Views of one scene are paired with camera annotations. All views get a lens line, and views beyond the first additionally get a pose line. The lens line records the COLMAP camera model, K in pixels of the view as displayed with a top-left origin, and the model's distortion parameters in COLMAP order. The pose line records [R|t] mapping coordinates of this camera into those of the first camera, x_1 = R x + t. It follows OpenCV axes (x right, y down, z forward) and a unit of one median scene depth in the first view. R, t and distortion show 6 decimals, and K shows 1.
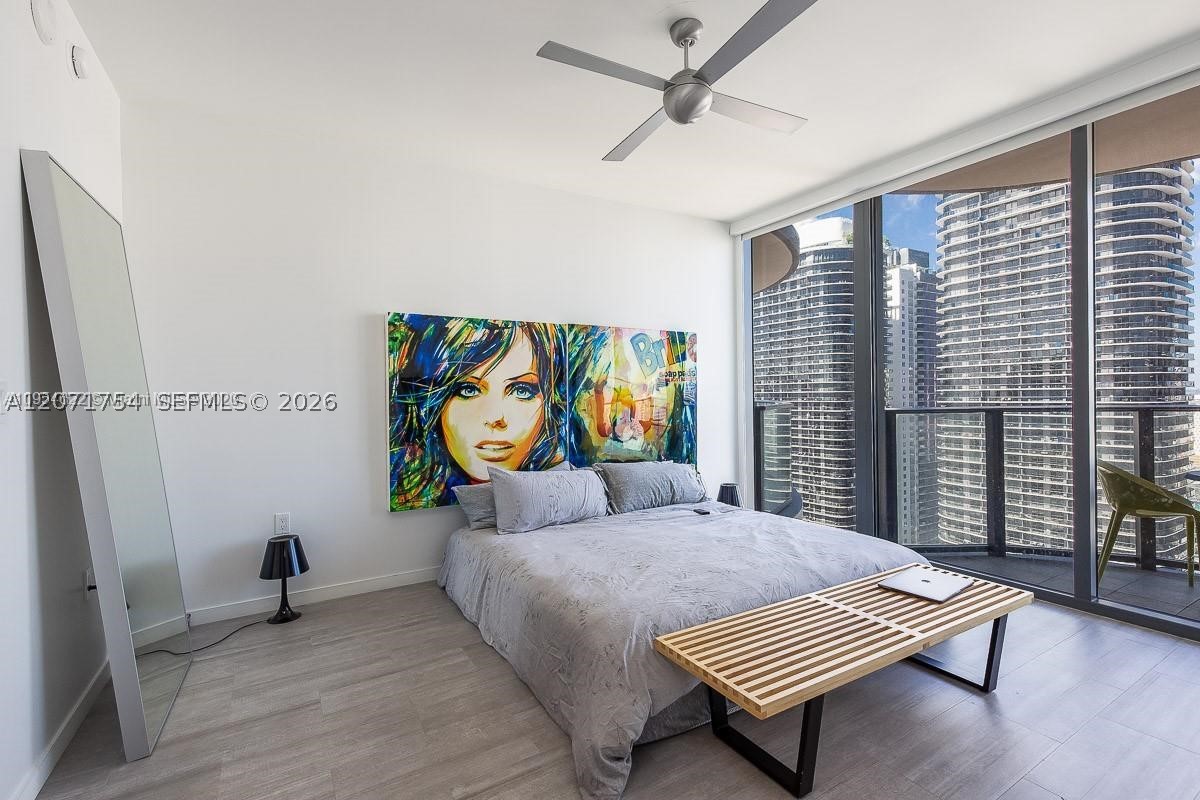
lens RADIAL K [[548.7, 0, 592.6], [0, 548.7, 400.7], [0, 0, 1]] dist [0.008766, -0.001560]
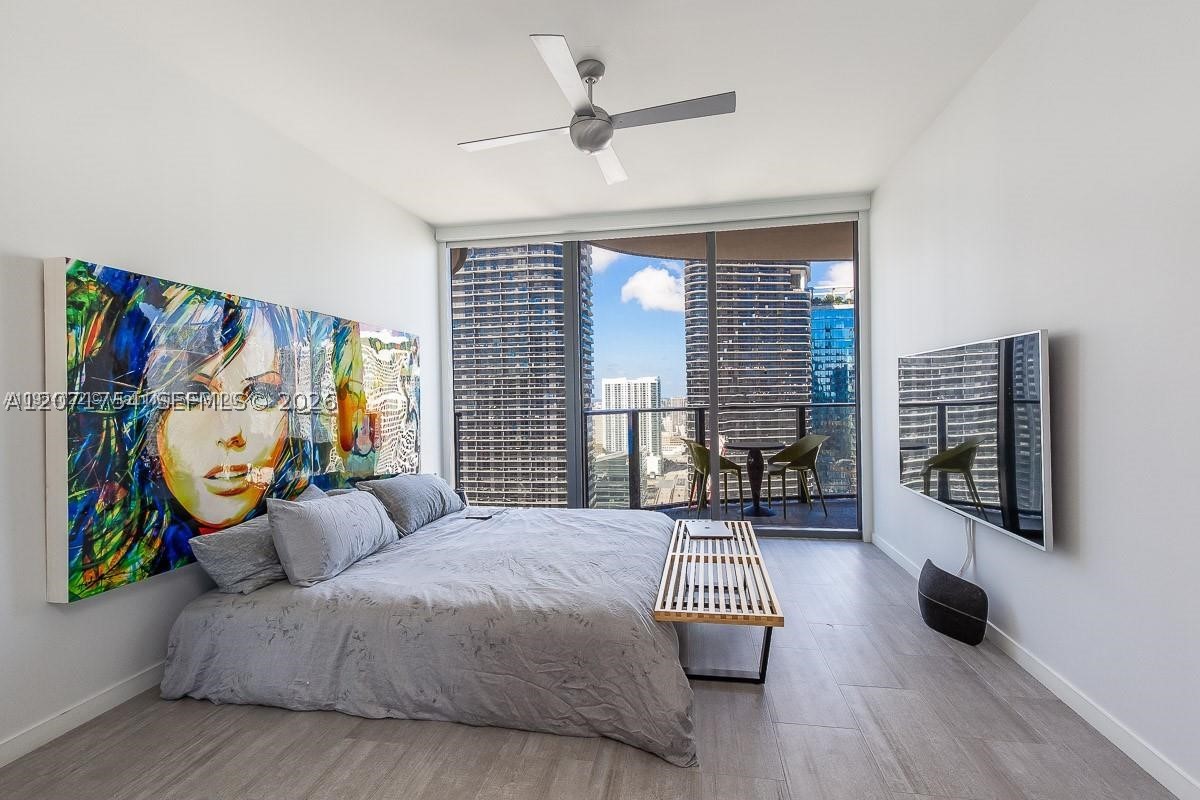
lens RADIAL K [[548.7, 0, 610.2], [0, 548.7, 399.2], [0, 0, 1]] dist [0.008766, -0.001560]
pose [[0.651956, 0.000252, 0.758257, -0.410596], [0.015162, 0.999796, -0.013369, 0.004648], [-0.758105, 0.020213, 0.651819, 0.174165]]
